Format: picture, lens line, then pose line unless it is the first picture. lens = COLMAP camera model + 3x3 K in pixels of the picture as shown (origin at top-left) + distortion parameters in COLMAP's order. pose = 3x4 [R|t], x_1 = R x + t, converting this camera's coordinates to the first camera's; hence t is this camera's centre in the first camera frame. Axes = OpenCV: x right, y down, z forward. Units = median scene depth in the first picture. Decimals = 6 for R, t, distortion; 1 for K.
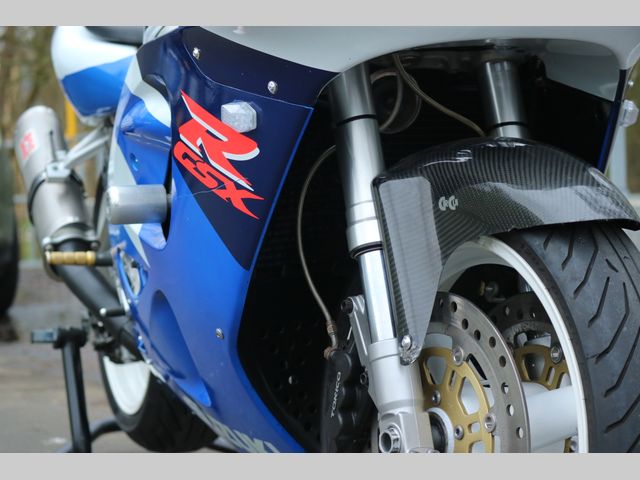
lens RADIAL K [[1608.0, 0, 320.0], [0, 1608.0, 240.0], [0, 0, 1]] dist [-0.206252, -0.419685]
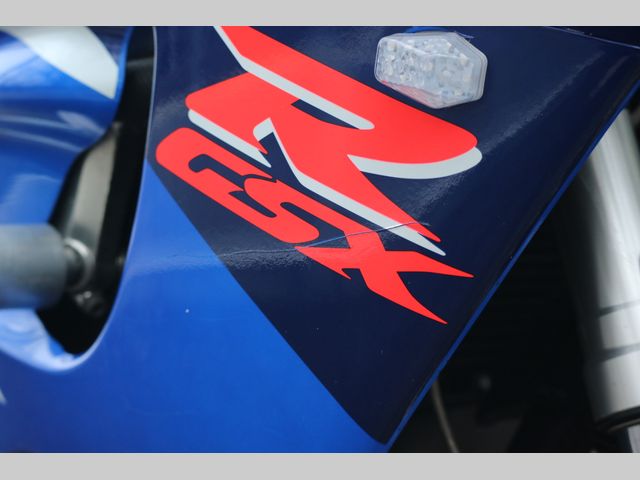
lens RADIAL K [[1608.0, 0, 320.0], [0, 1608.0, 240.0], [0, 0, 1]] dist [-0.206252, -0.419685]
pose [[0.946272, 0.024719, 0.322424, -0.195338], [-0.017793, 0.999544, -0.024412, -0.023428], [-0.322881, 0.017364, 0.946280, 0.614259]]
